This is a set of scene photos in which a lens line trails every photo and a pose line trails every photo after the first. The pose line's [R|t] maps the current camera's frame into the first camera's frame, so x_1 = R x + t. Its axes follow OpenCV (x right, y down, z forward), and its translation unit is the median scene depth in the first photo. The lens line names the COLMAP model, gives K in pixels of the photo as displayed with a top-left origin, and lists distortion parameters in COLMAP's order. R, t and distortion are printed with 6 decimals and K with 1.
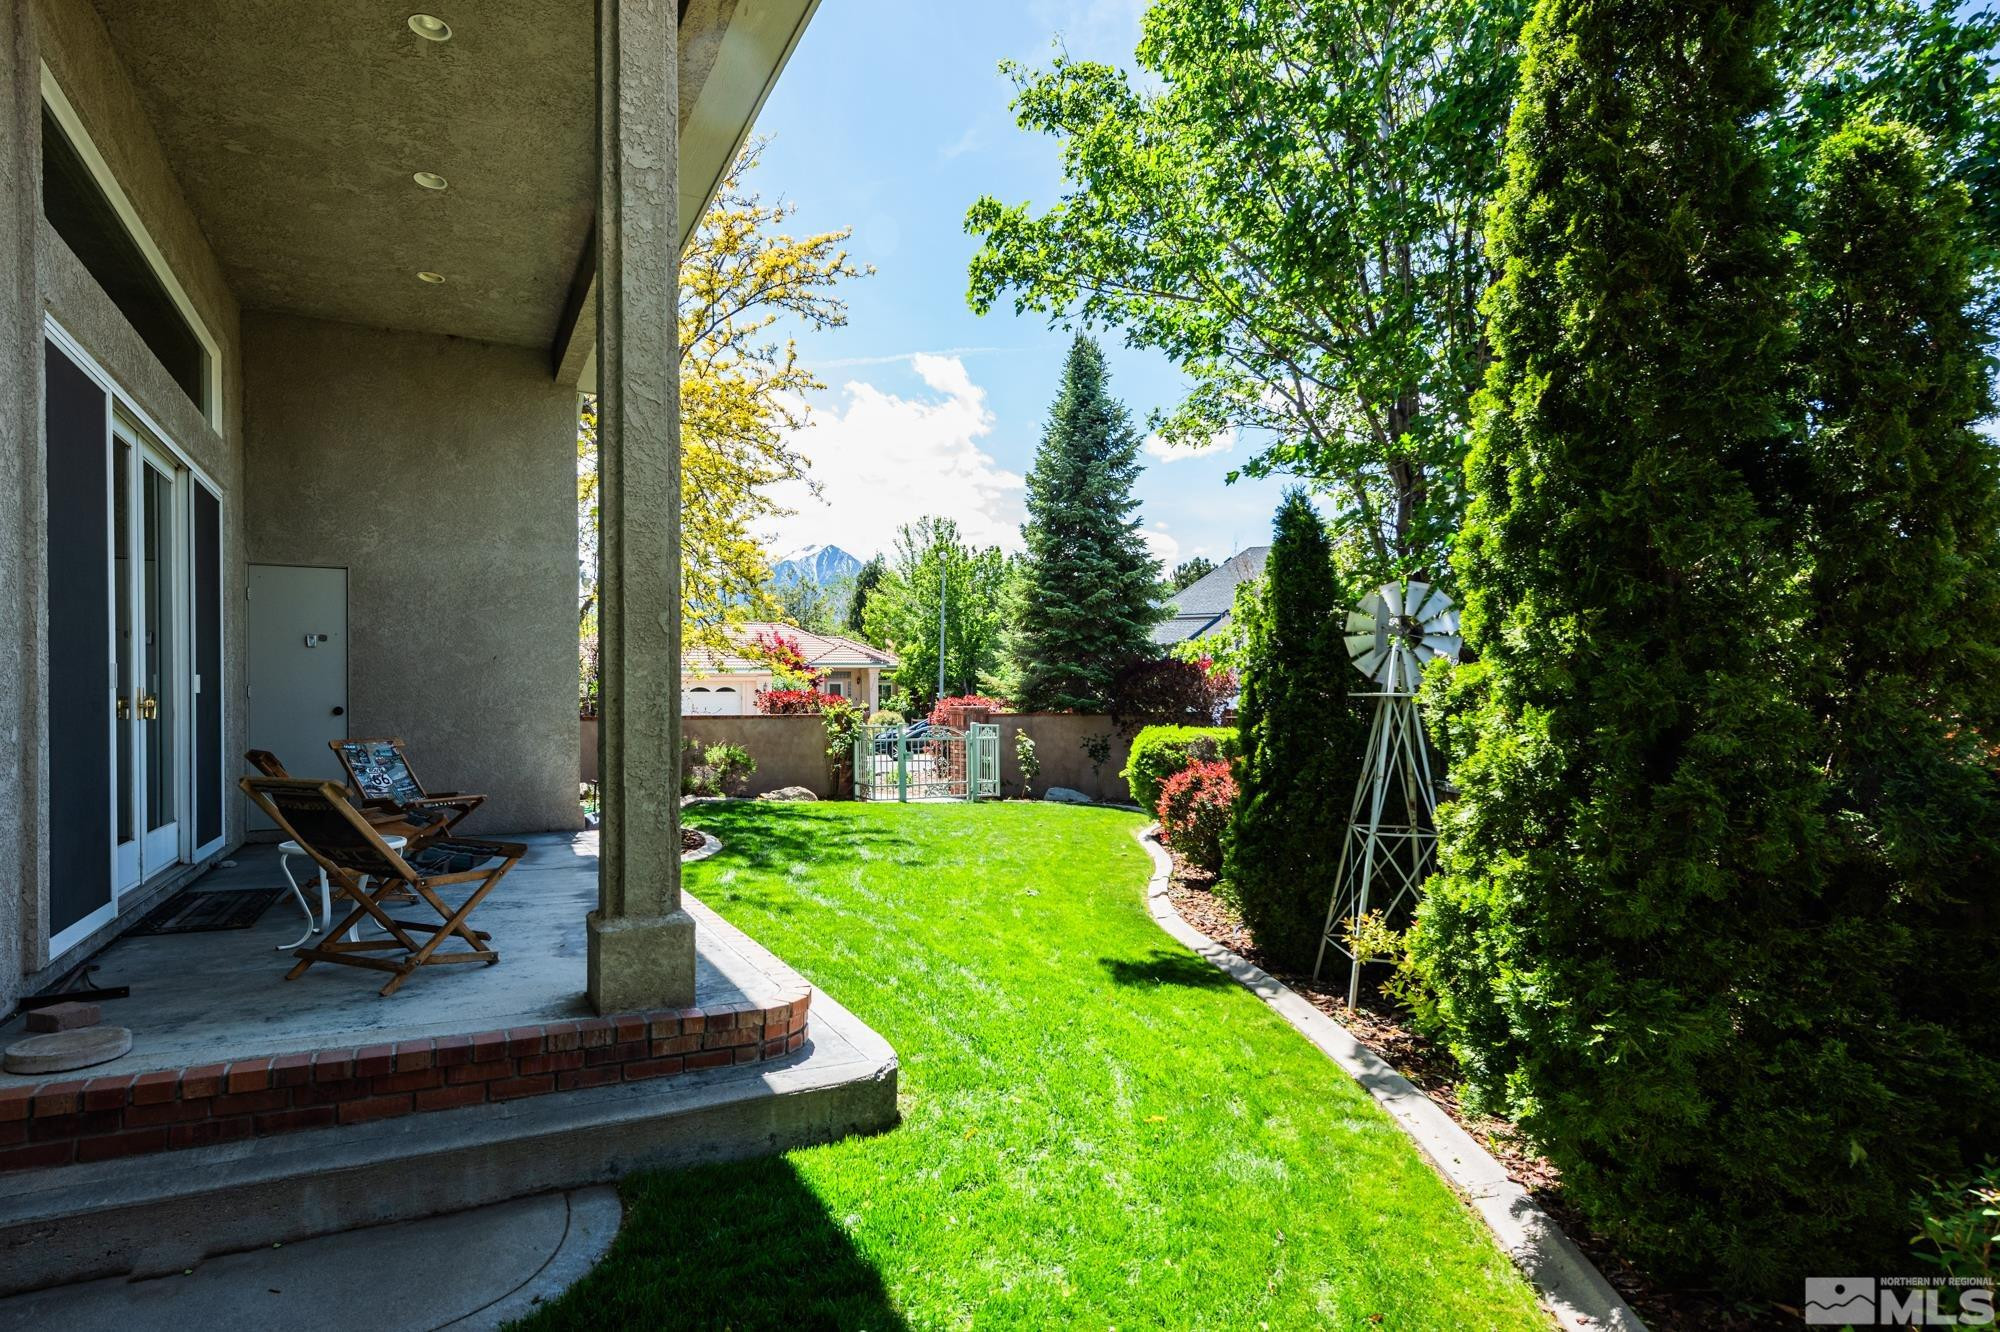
lens RADIAL K [[1286.7, 0, 1001.2], [0, 1286.7, 675.5], [0, 0, 1]] dist [-0.079774, 0.074347]
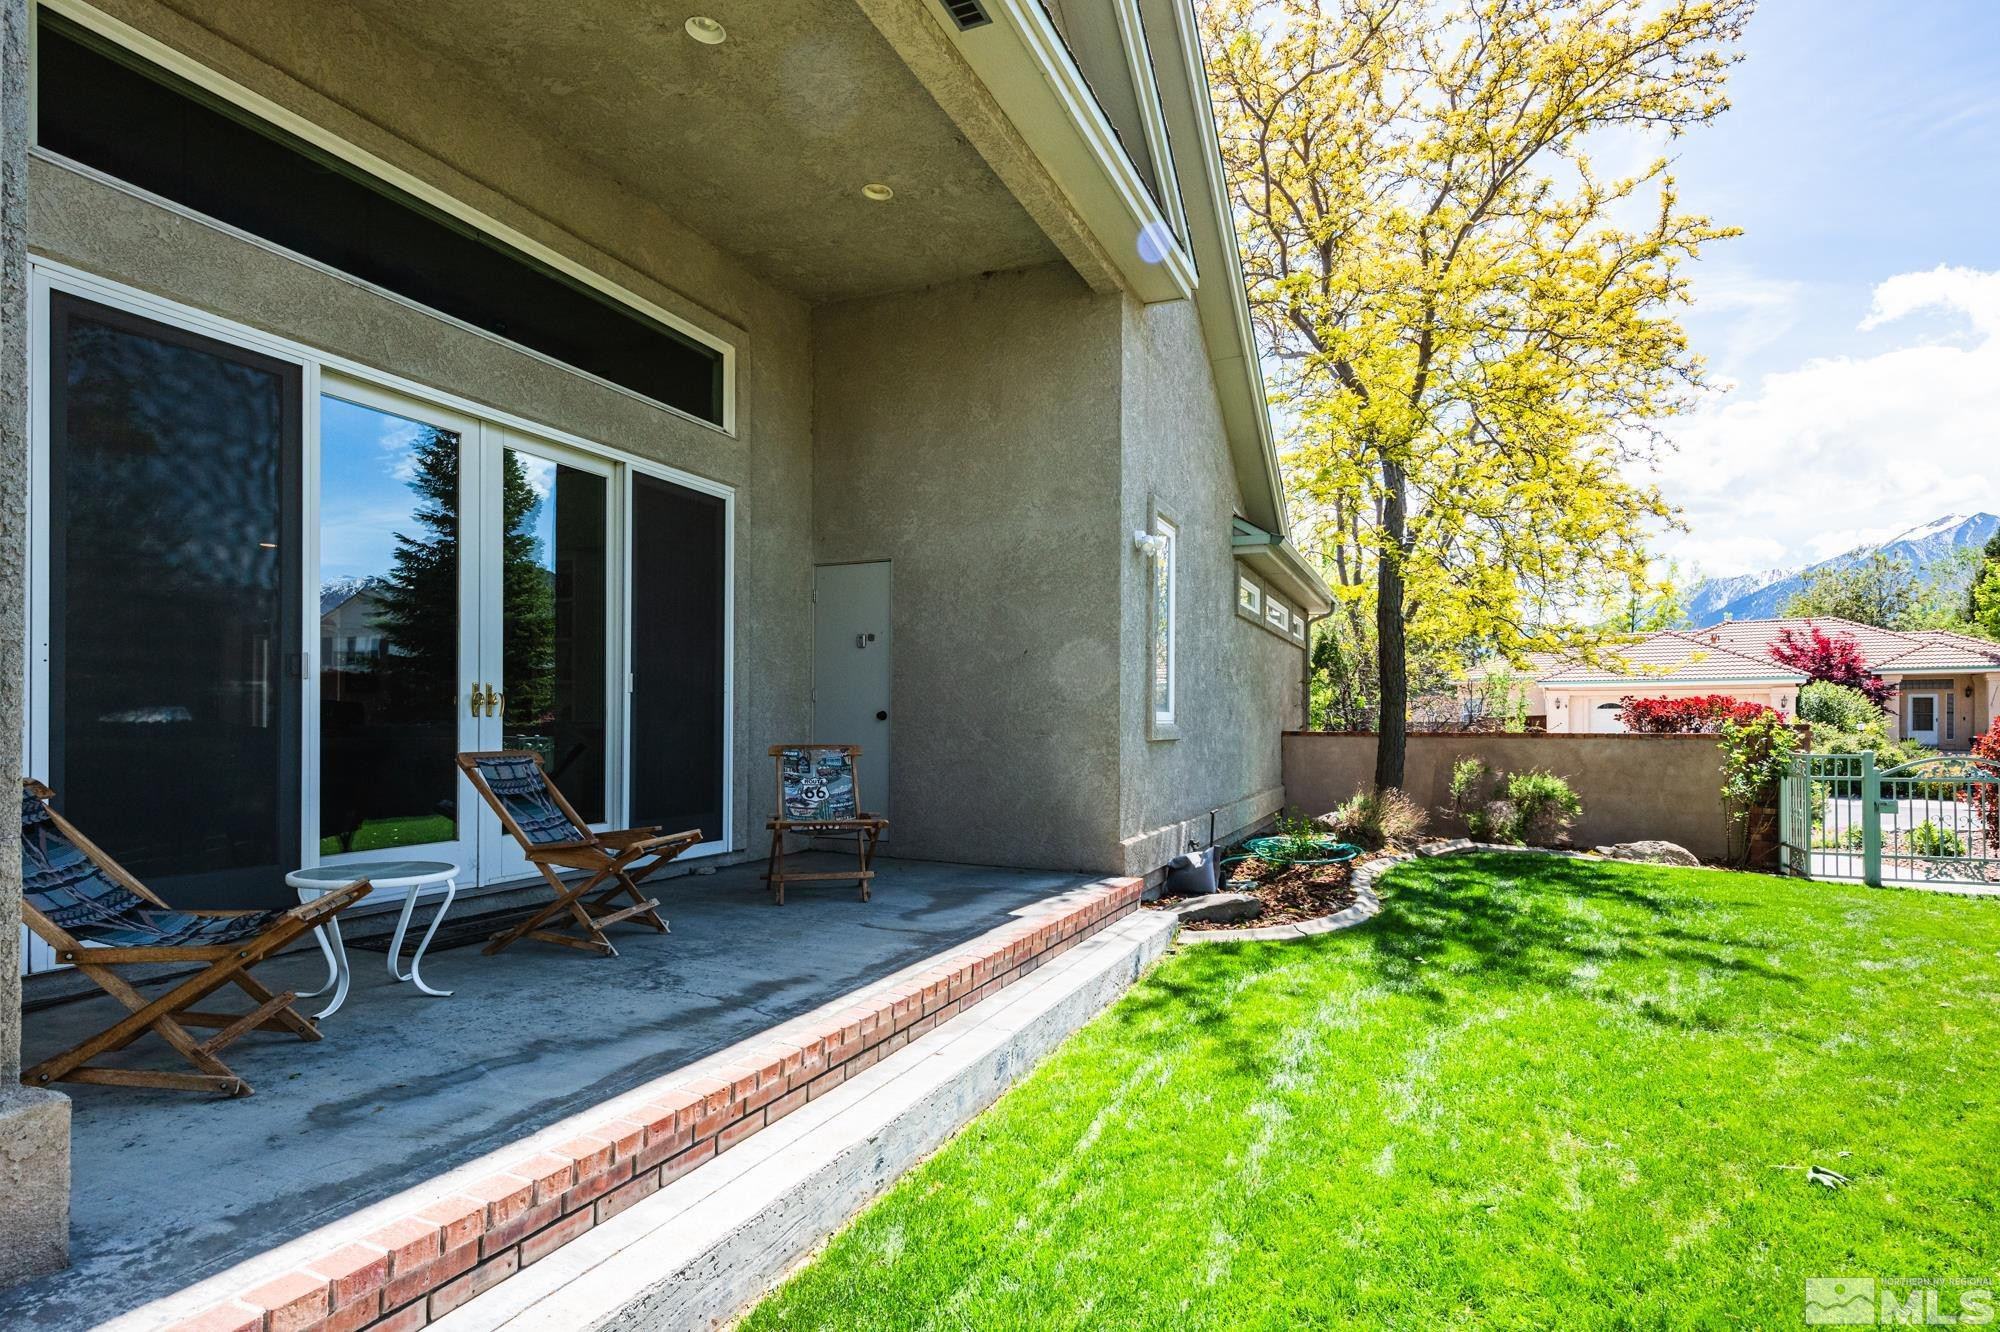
lens RADIAL K [[1049.9, 0, 993.7], [0, 1049.9, 707.5], [0, 0, 1]] dist [0.032589, -0.024192]
pose [[0.568865, -0.008092, -0.822391, 0.144399], [0.008518, 0.999956, -0.003947, 0.024468], [0.822387, -0.004759, 0.568909, 0.602178]]
